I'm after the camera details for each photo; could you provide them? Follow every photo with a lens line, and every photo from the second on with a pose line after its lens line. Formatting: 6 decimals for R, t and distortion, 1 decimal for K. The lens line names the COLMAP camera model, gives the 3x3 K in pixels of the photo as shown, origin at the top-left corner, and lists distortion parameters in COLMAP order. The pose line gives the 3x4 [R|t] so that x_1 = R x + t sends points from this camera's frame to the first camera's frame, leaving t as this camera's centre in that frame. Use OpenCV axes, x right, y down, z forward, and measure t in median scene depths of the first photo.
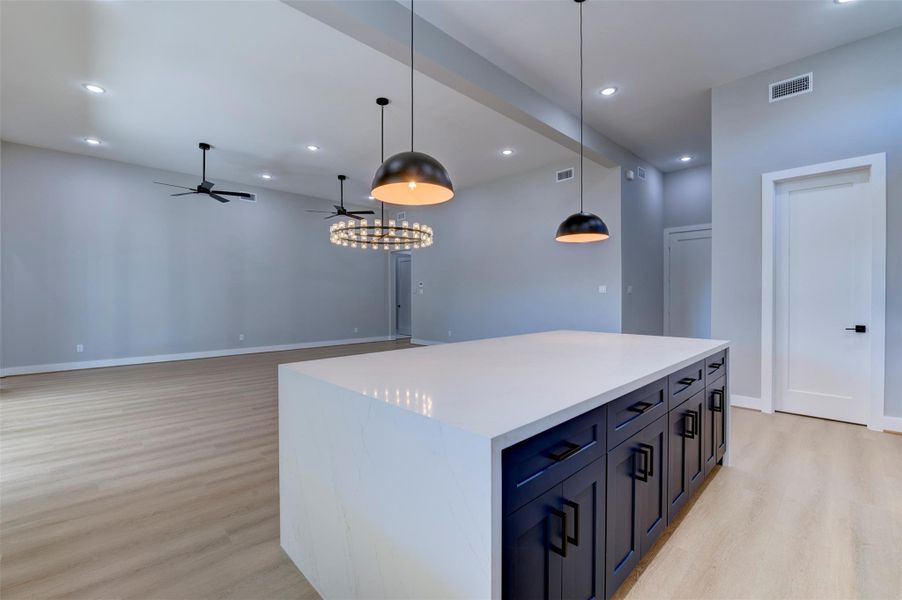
lens RADIAL K [[388.1, 0, 451.0], [0, 388.1, 300.0], [0, 0, 1]] dist [-0.017403, -0.000359]
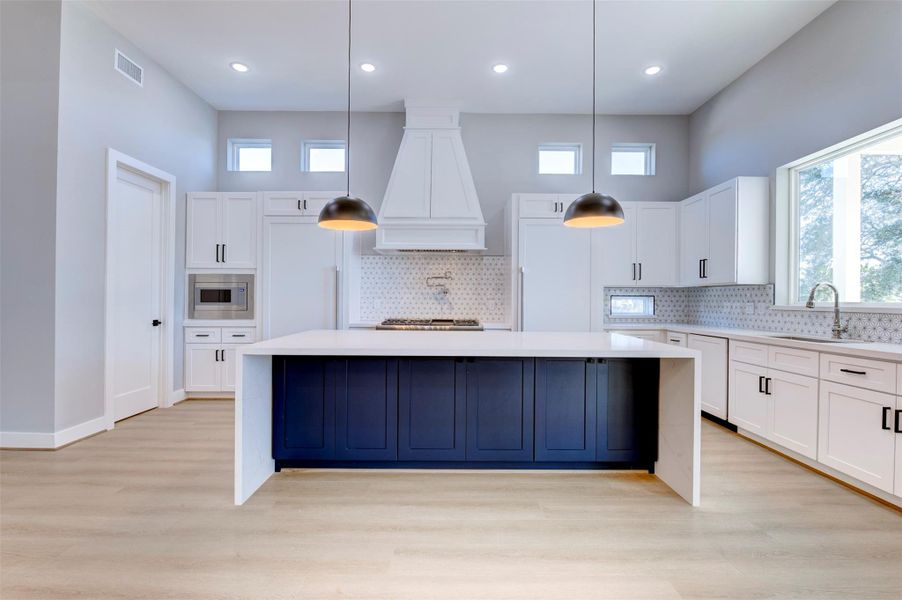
lens RADIAL K [[413.6, 0, 451.0], [0, 413.6, 300.0], [0, 0, 1]] dist [-0.011784, -0.000312]
pose [[-0.726596, 0.003276, 0.687057, -0.394884], [0.004996, 0.999987, 0.000515, 0.012100], [-0.687047, 0.003807, -0.726603, 1.279376]]
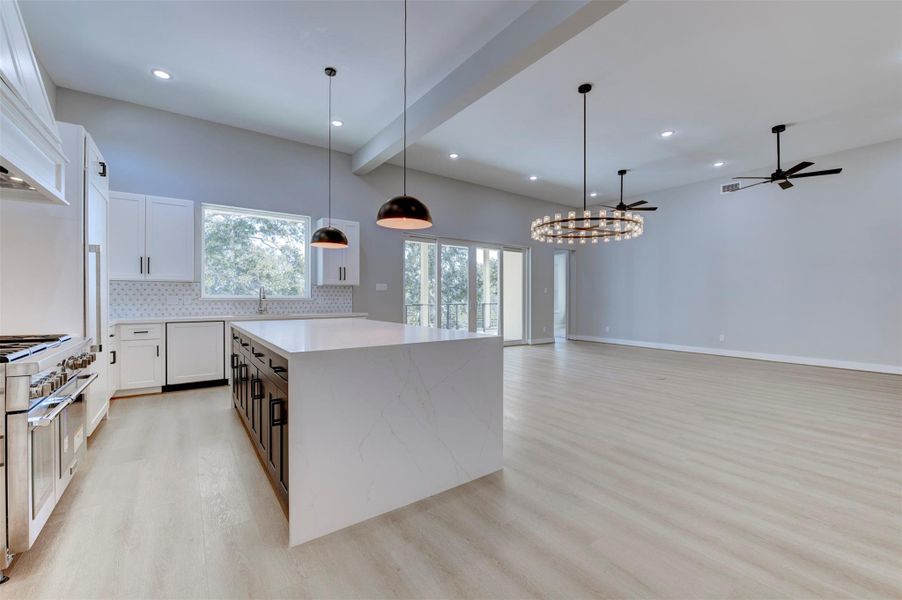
lens RADIAL K [[369.4, 0, 451.0], [0, 369.4, 300.0], [0, 0, 1]] dist [-0.013793, -0.000082]
pose [[-0.132538, 0.014337, -0.991074, 0.998137], [-0.010788, 0.999815, 0.015906, 0.007715], [0.991119, 0.012800, -0.132359, 1.033368]]
